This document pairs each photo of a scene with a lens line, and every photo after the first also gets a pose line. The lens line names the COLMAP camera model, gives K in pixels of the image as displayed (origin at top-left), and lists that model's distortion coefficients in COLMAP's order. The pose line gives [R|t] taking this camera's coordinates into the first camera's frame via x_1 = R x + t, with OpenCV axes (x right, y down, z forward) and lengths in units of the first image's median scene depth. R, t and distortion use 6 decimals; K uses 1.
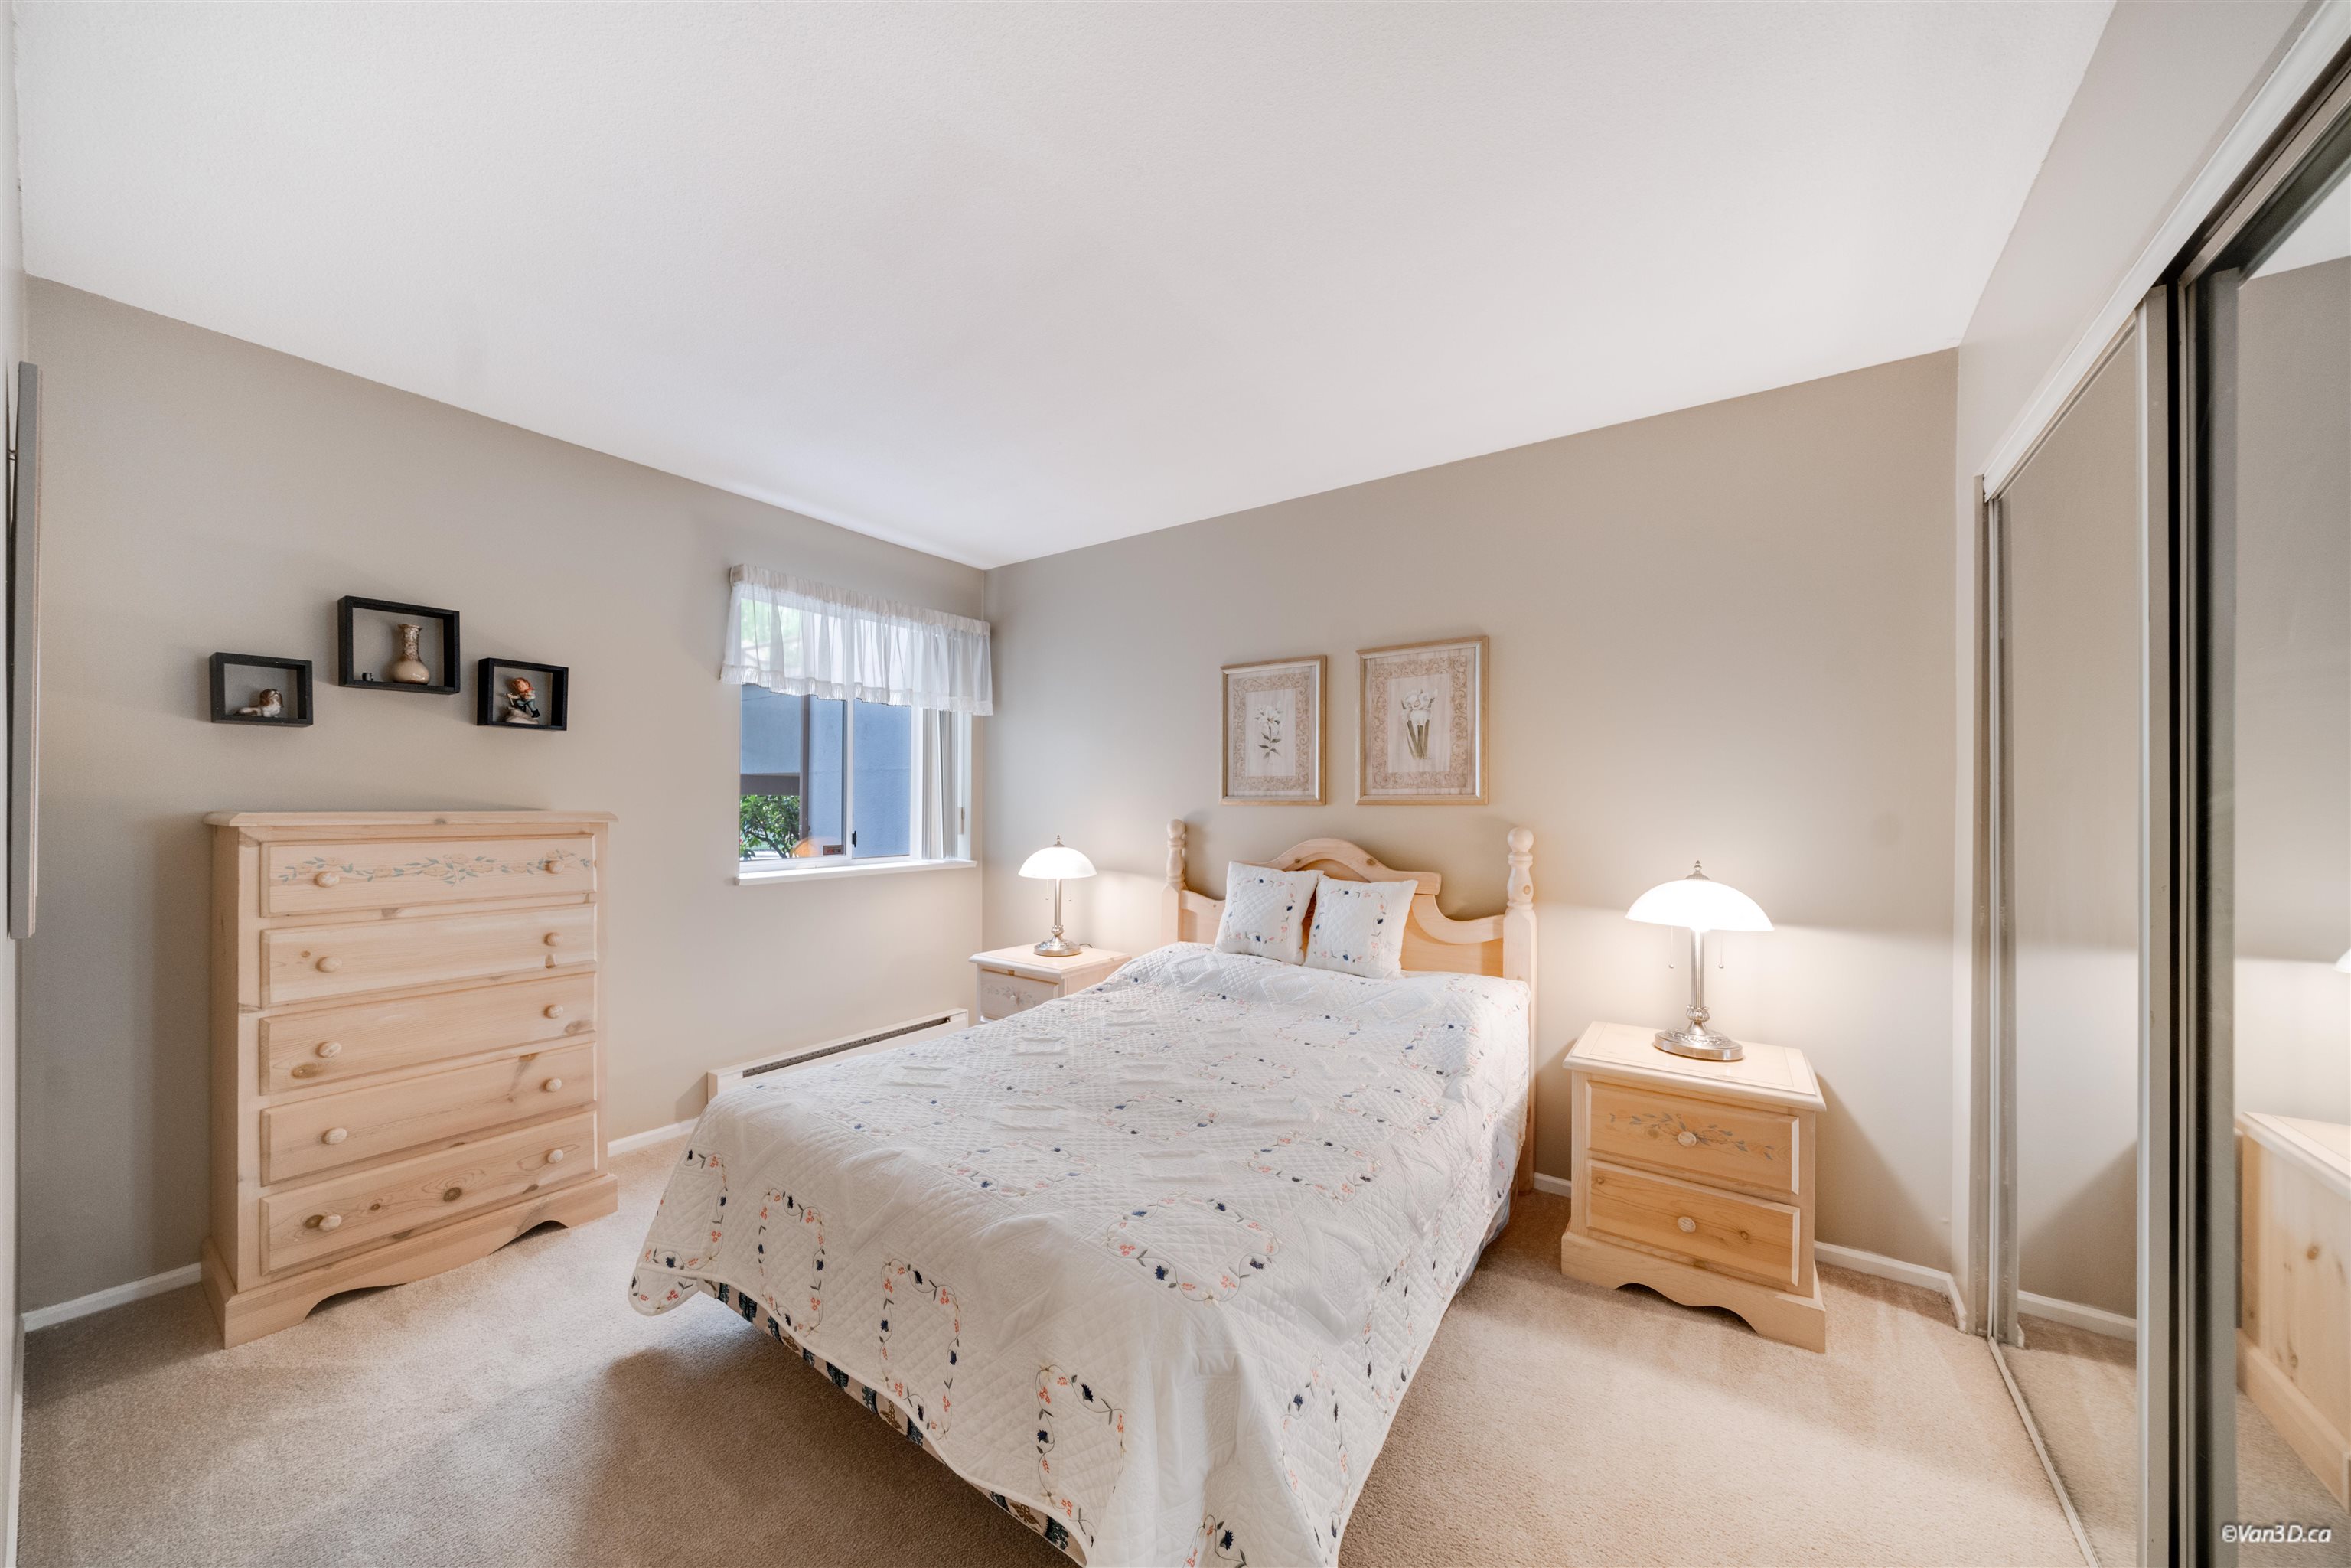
lens RADIAL K [[811.8, 0, 1174.1], [0, 811.8, 795.4], [0, 0, 1]] dist [-0.009550, 0.000610]
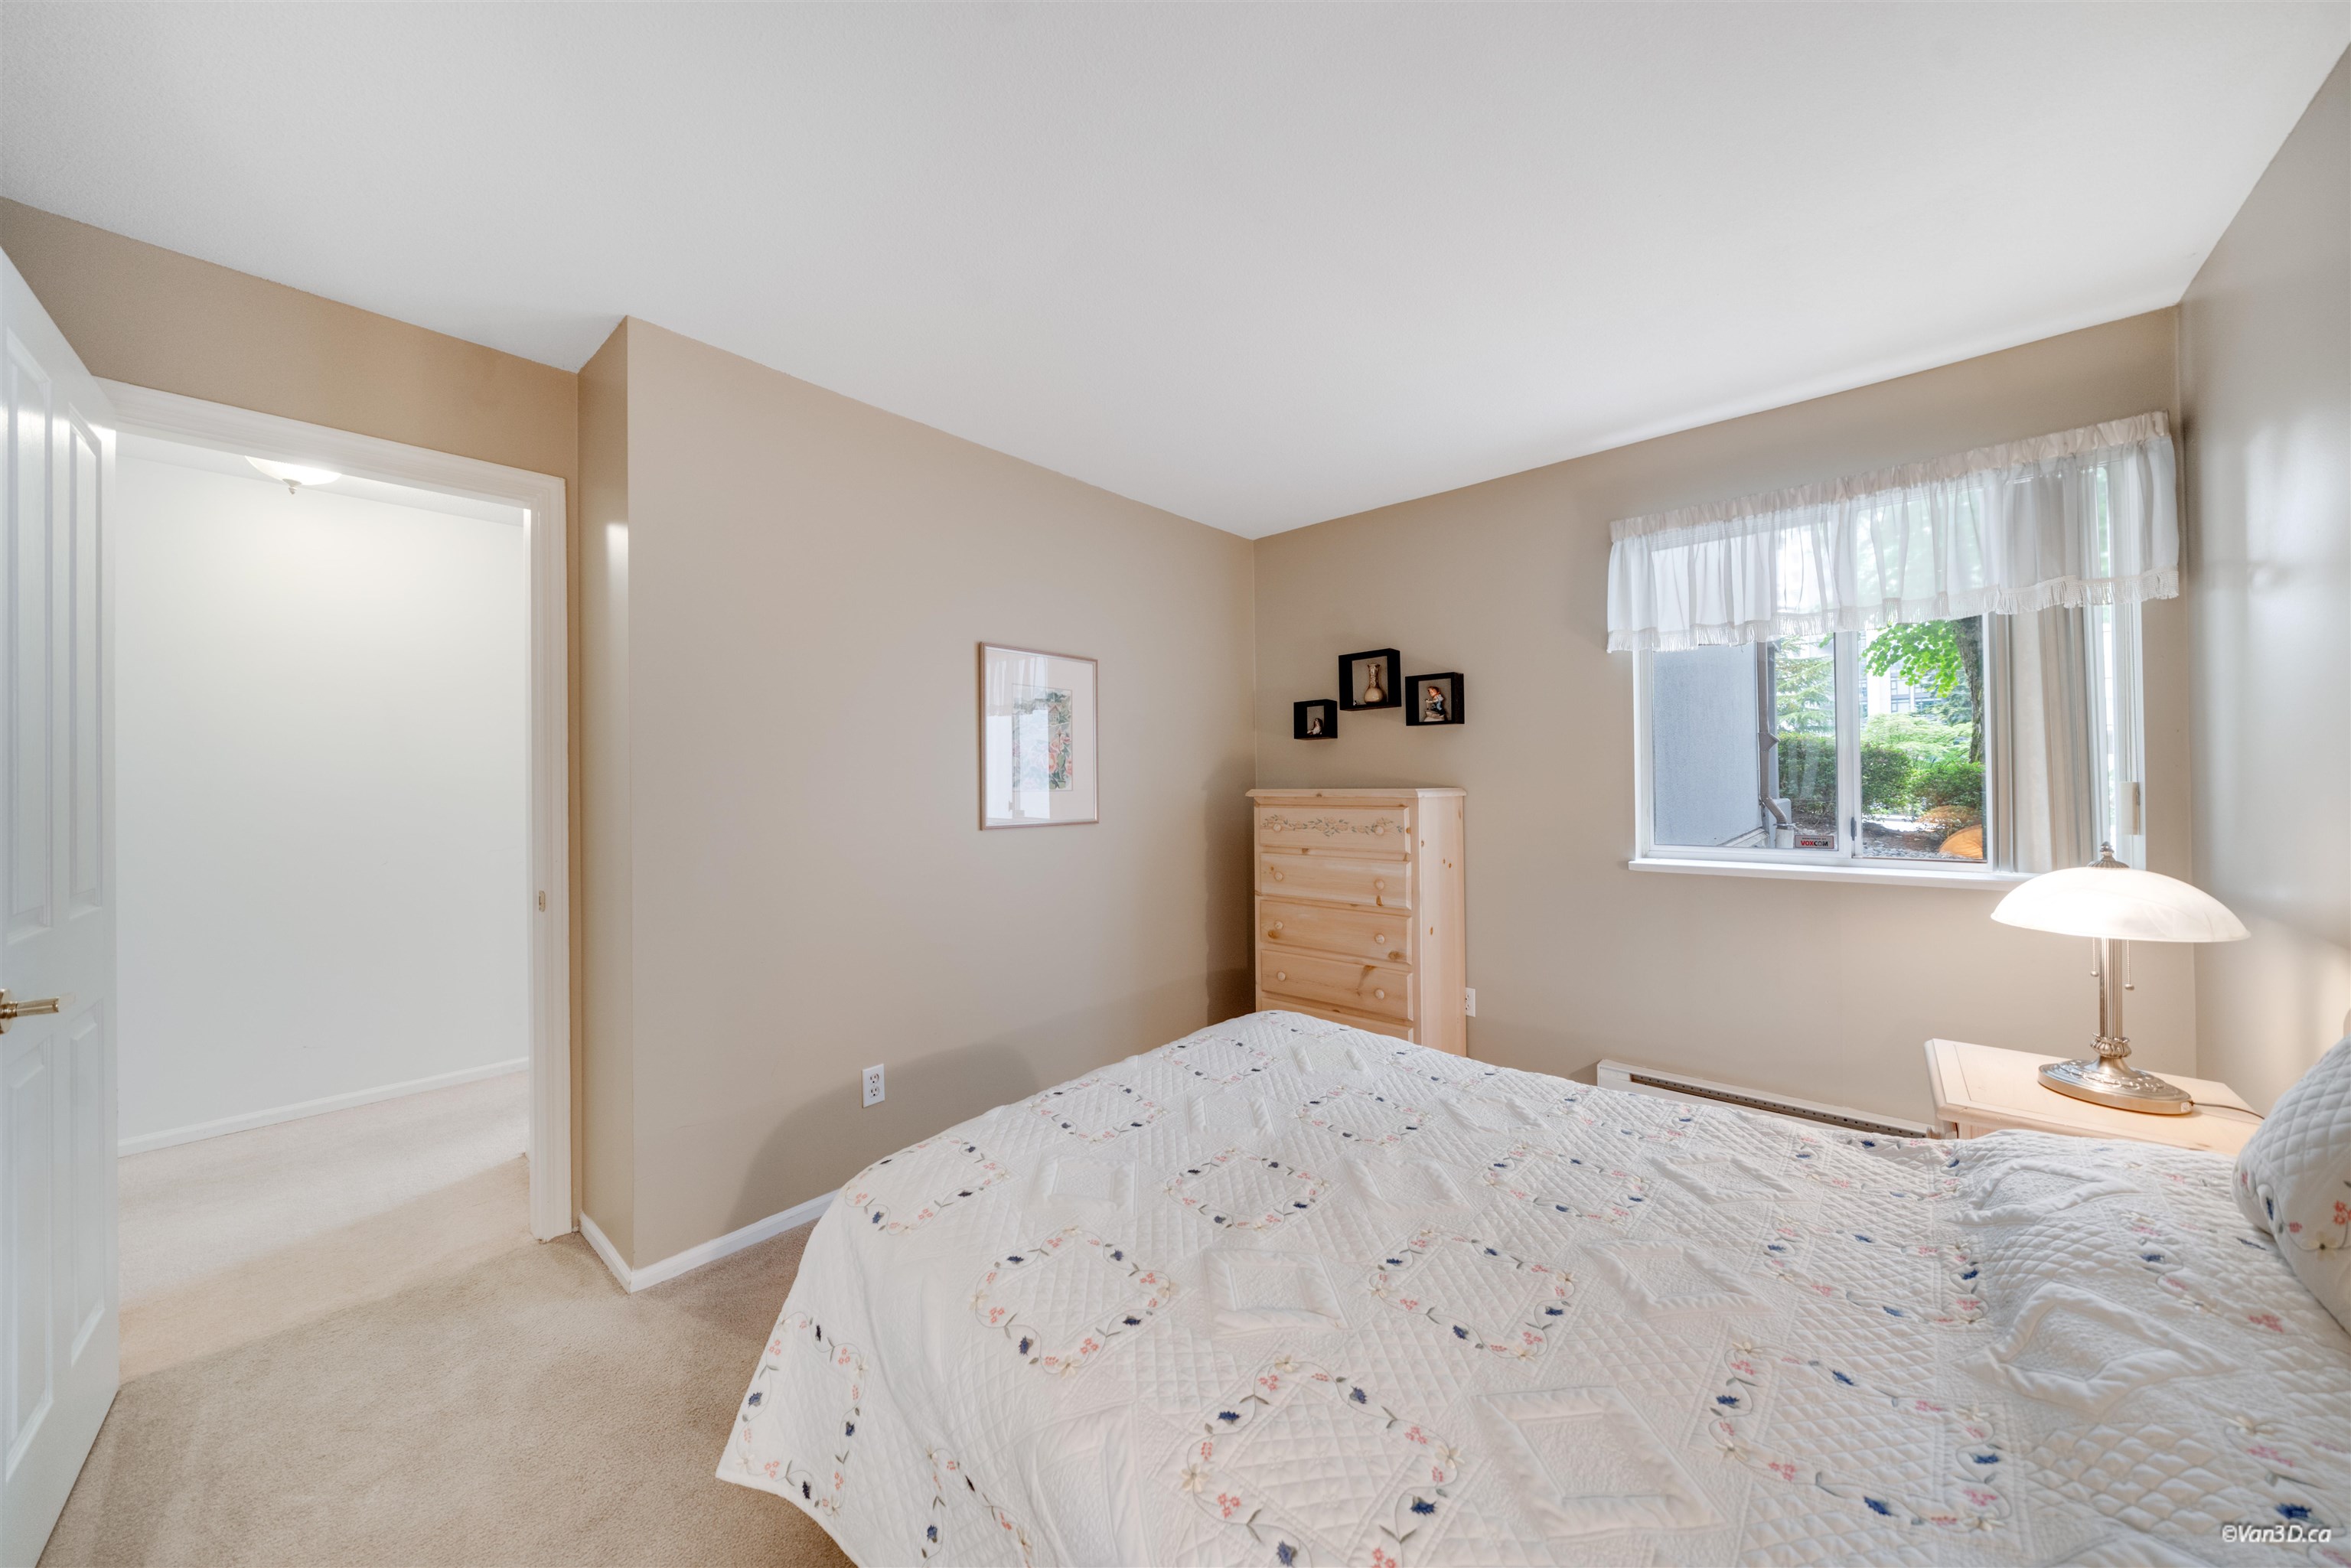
lens RADIAL K [[811.8, 0, 1174.2], [0, 811.8, 781.8], [0, 0, 1]] dist [-0.009550, 0.000610]
pose [[-0.126017, -0.007371, -0.992001, 0.597611], [0.016195, 0.999824, -0.009486, 0.015502], [0.991896, -0.017261, -0.125875, 0.827292]]
